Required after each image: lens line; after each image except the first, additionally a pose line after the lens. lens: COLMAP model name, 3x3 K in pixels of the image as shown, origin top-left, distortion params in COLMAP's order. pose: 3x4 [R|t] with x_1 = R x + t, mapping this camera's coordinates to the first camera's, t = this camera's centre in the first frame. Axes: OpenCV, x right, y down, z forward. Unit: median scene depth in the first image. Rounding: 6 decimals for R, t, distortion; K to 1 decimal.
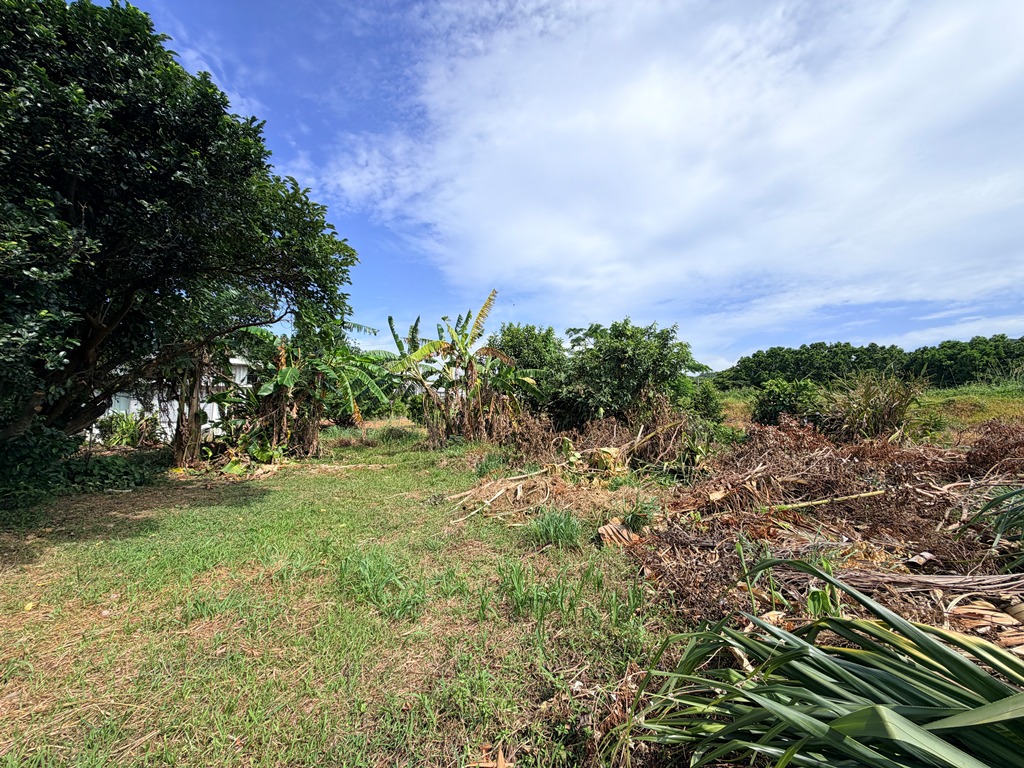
lens RADIAL K [[407.8, 0, 512.0], [0, 407.8, 384.0], [0, 0, 1]] dist [0.001746, 0.000321]
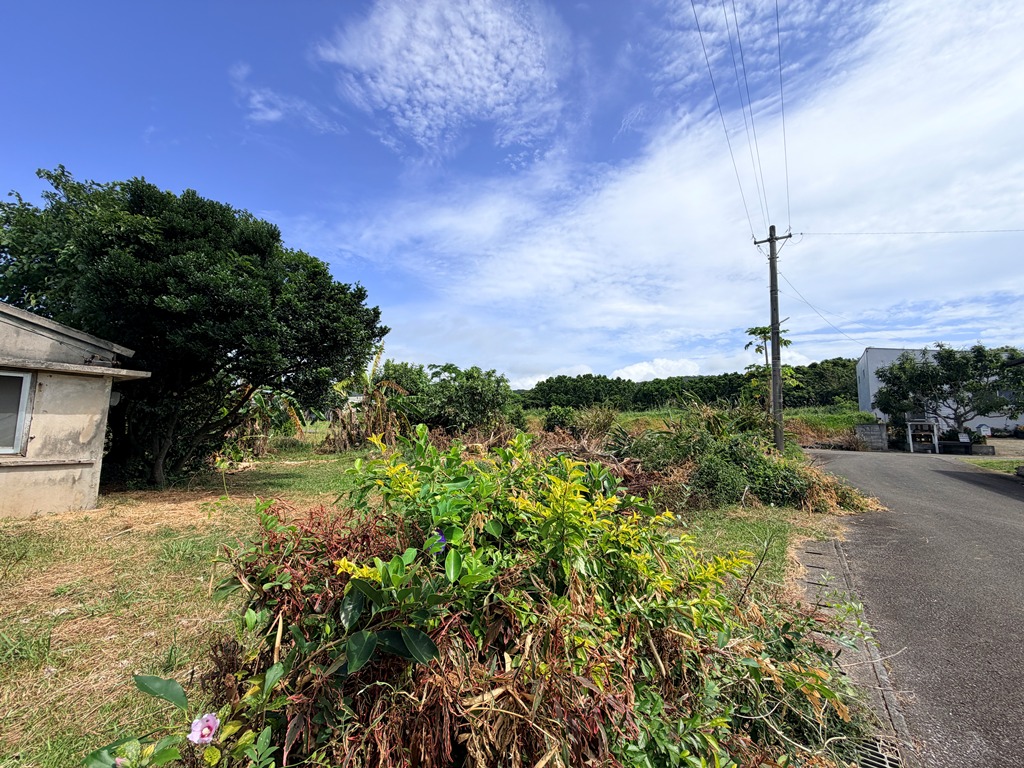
lens RADIAL K [[407.8, 0, 512.0], [0, 407.8, 384.0], [0, 0, 1]] dist [0.001746, 0.000321]
pose [[0.900316, 0.044355, 0.432970, -0.393599], [-0.030726, 0.998789, -0.038427, -0.048596], [-0.434151, 0.021293, 0.900589, -0.690713]]
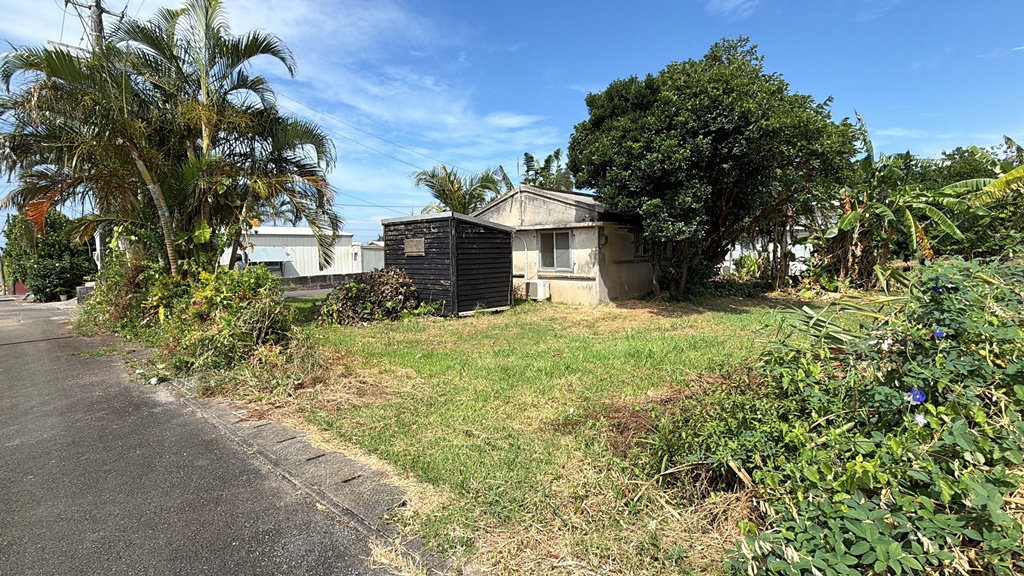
lens RADIAL K [[458.8, 0, 512.0], [0, 458.8, 288.0], [0, 0, 1]] dist [0.001162, 0.000093]
pose [[0.301850, 0.051509, -0.951963, 0.462879], [0.088602, 0.992702, 0.081807, -0.021301], [0.949229, -0.109039, 0.295083, -0.368527]]
